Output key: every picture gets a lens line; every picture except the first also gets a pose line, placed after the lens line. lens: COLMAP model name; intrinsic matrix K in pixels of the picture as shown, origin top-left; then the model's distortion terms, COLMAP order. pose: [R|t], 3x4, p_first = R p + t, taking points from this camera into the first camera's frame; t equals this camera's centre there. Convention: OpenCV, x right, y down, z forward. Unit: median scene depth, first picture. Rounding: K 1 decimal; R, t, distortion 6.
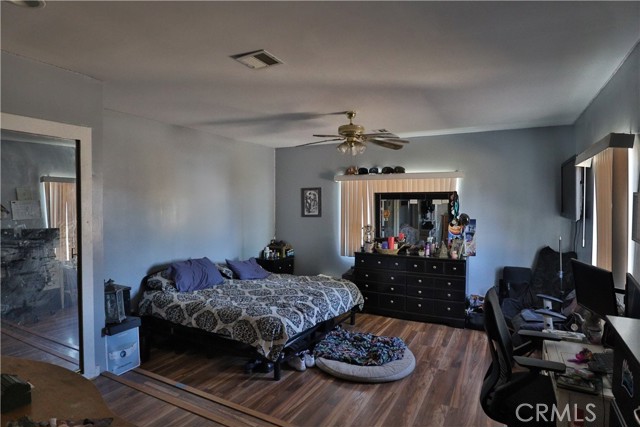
lens RADIAL K [[361.5, 0, 320.8], [0, 361.5, 211.6], [0, 0, 1]] dist [-0.041208, 0.016442]
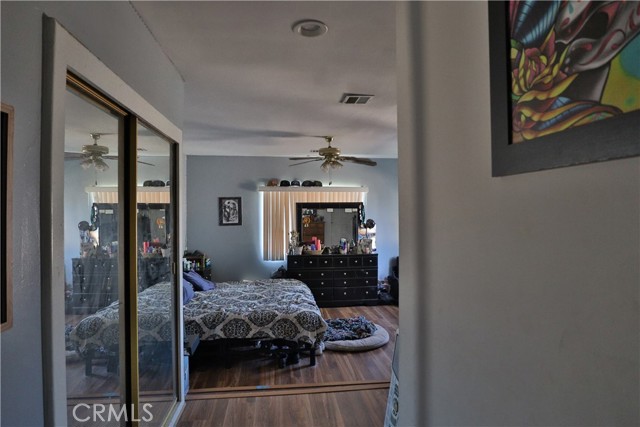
lens RADIAL K [[361.5, 0, 321.2], [0, 361.5, 210.4], [0, 0, 1]] dist [-0.041208, 0.016442]
pose [[0.816913, -0.004168, 0.576746, -0.488315], [0.019346, 0.999609, -0.020177, -0.002700], [-0.576436, 0.027640, 0.816674, 0.017506]]
